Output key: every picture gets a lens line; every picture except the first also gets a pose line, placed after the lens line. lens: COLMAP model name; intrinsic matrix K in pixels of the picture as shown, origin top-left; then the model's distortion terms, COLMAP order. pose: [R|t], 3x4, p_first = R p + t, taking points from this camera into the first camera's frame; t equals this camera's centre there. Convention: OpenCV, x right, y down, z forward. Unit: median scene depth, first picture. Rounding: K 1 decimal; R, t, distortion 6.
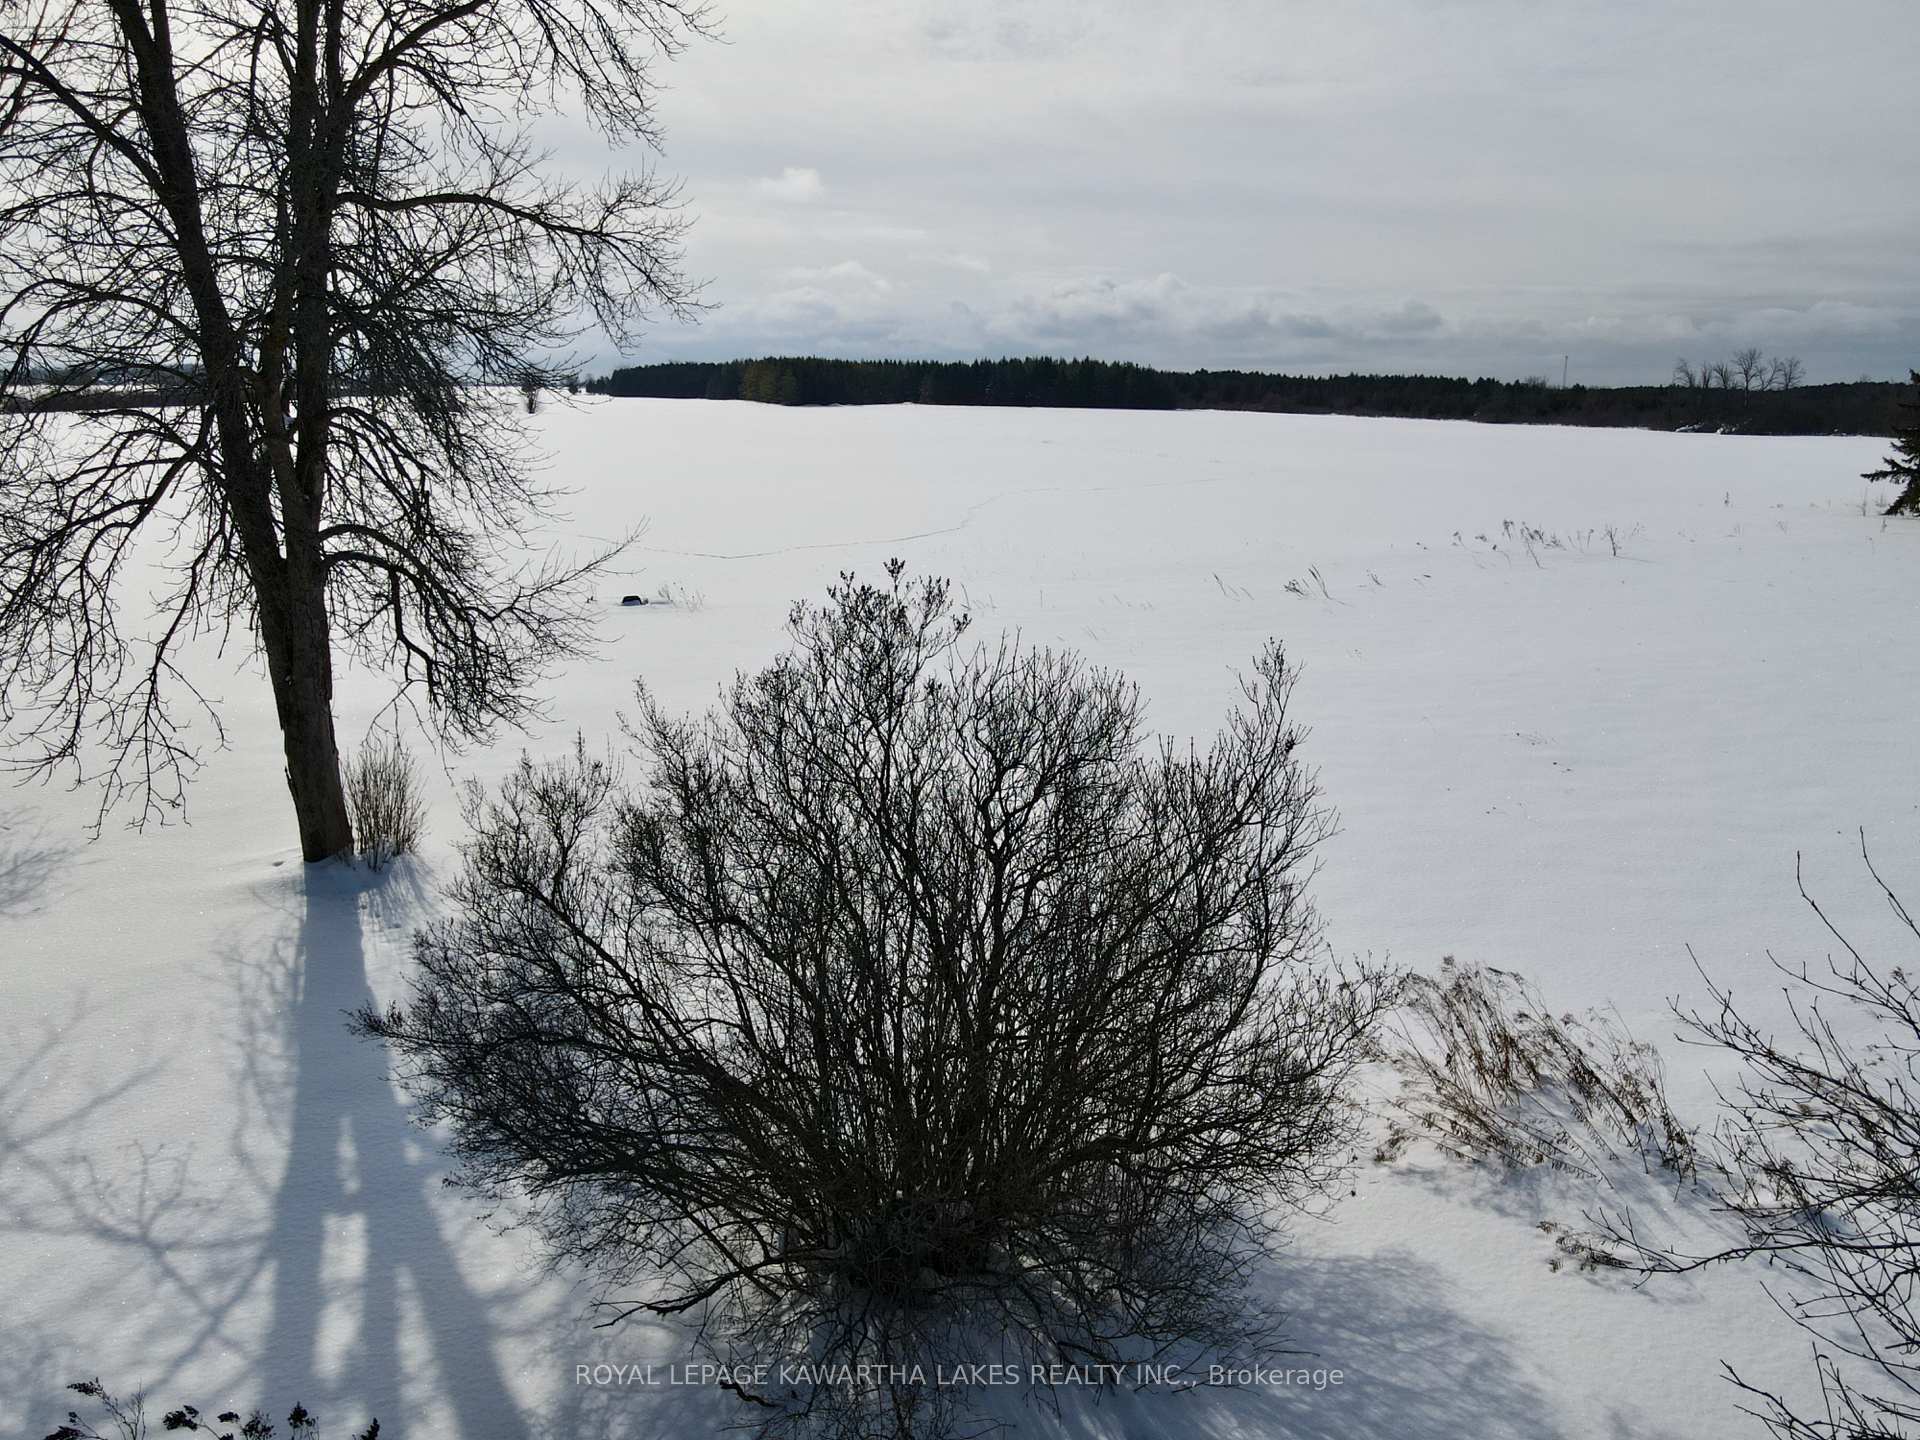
lens RADIAL K [[1407.1, 0, 968.5], [0, 1407.1, 714.4], [0, 0, 1]] dist [0.016461, 0.001223]
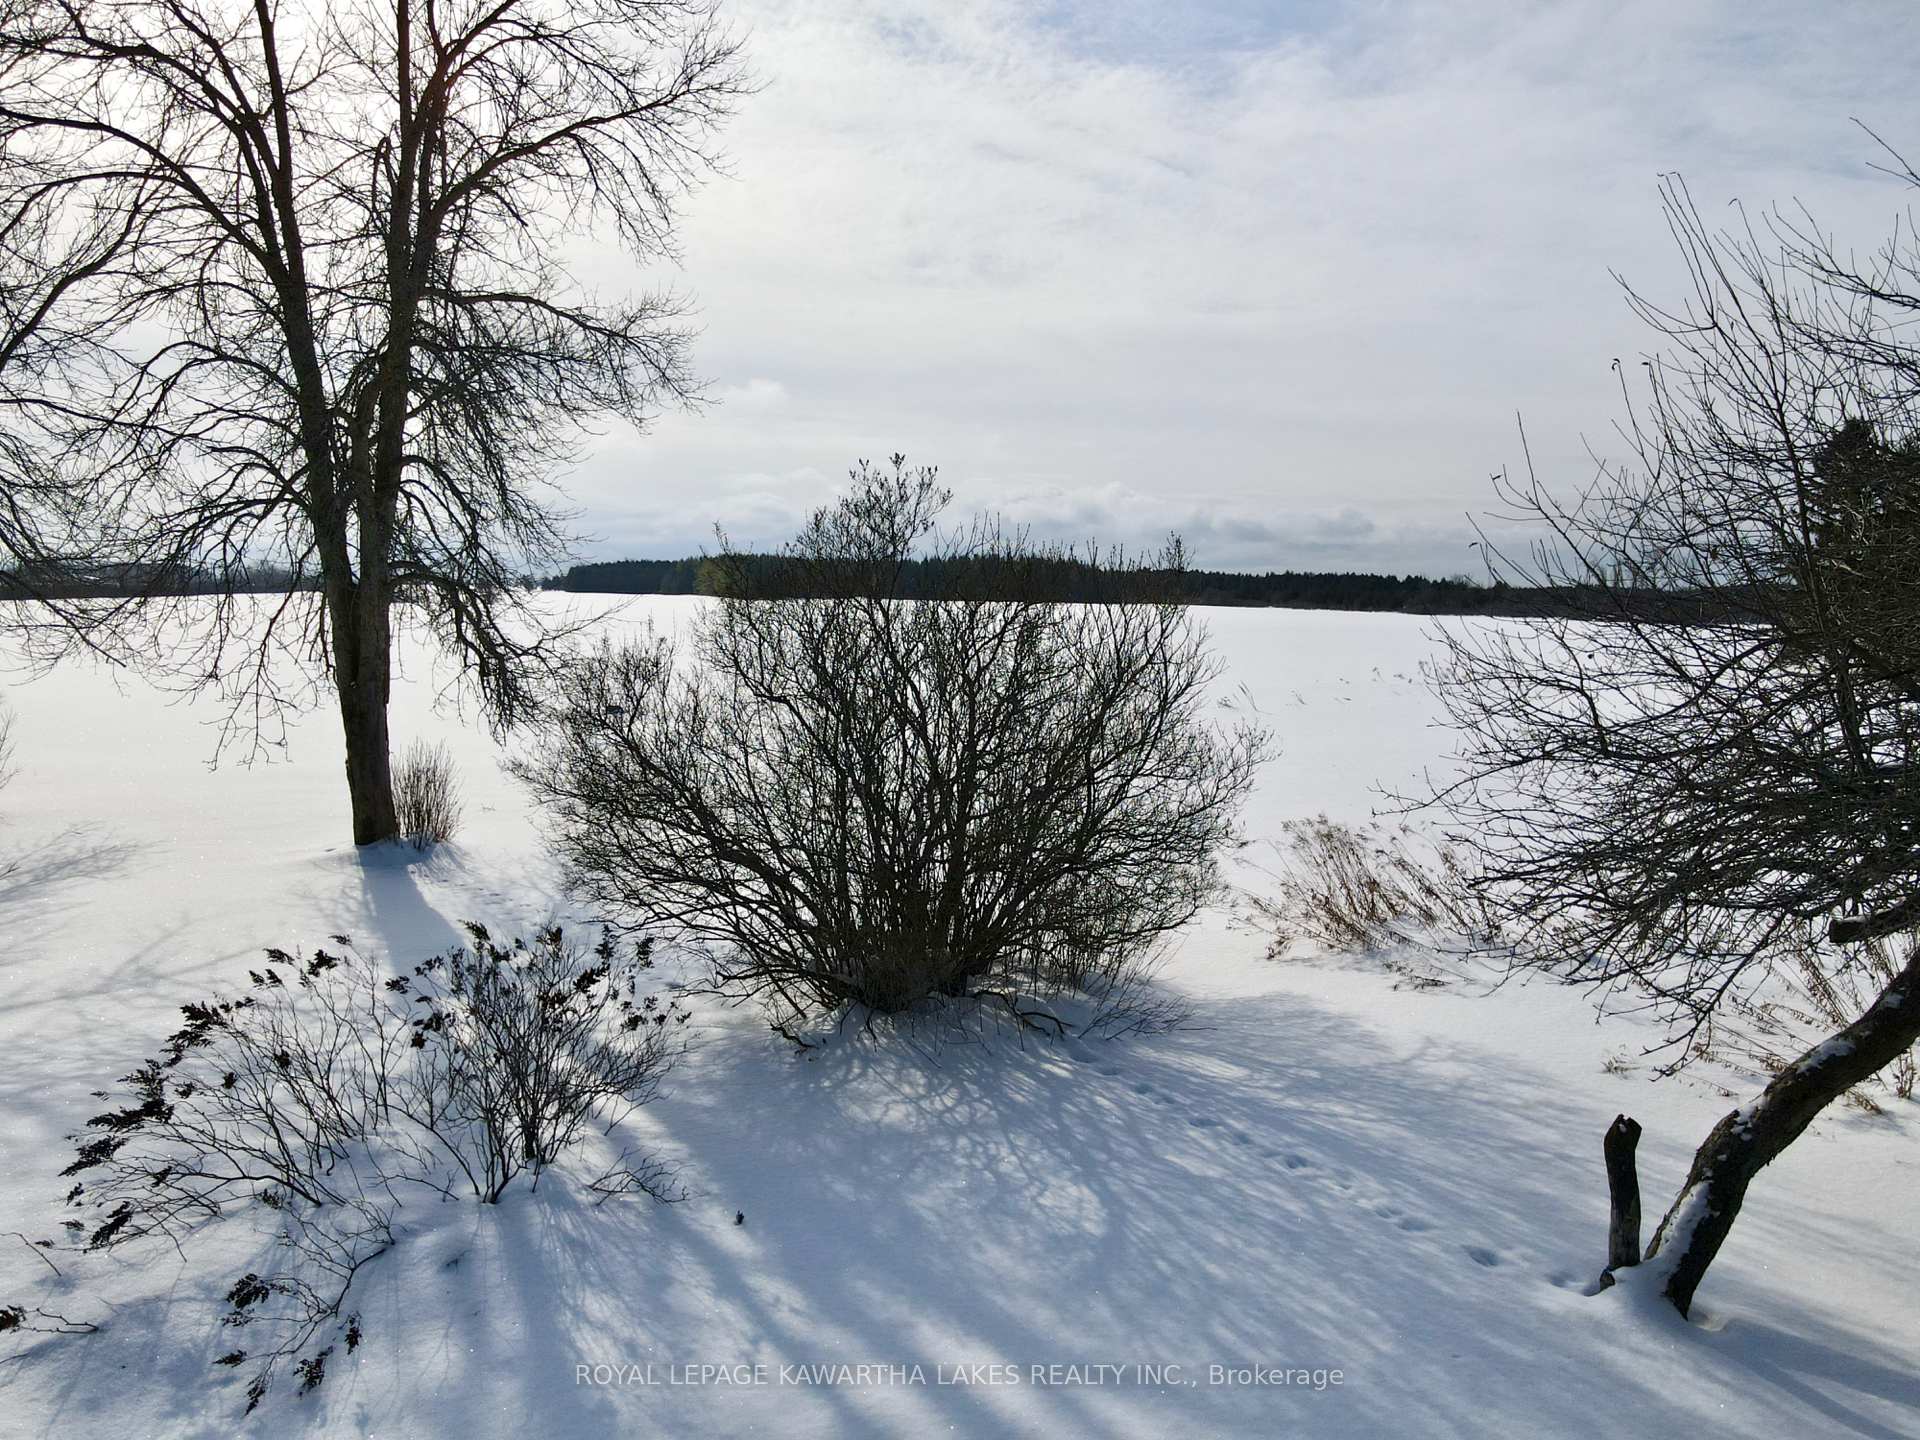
lens RADIAL K [[1417.6, 0, 973.5], [0, 1417.6, 718.1], [0, 0, 1]] dist [-0.002664, 0.035636]
pose [[0.999214, -0.001468, 0.039608, -0.016651], [0.007014, 0.990091, -0.140249, 0.173105], [-0.039010, 0.140417, 0.989324, -0.176280]]
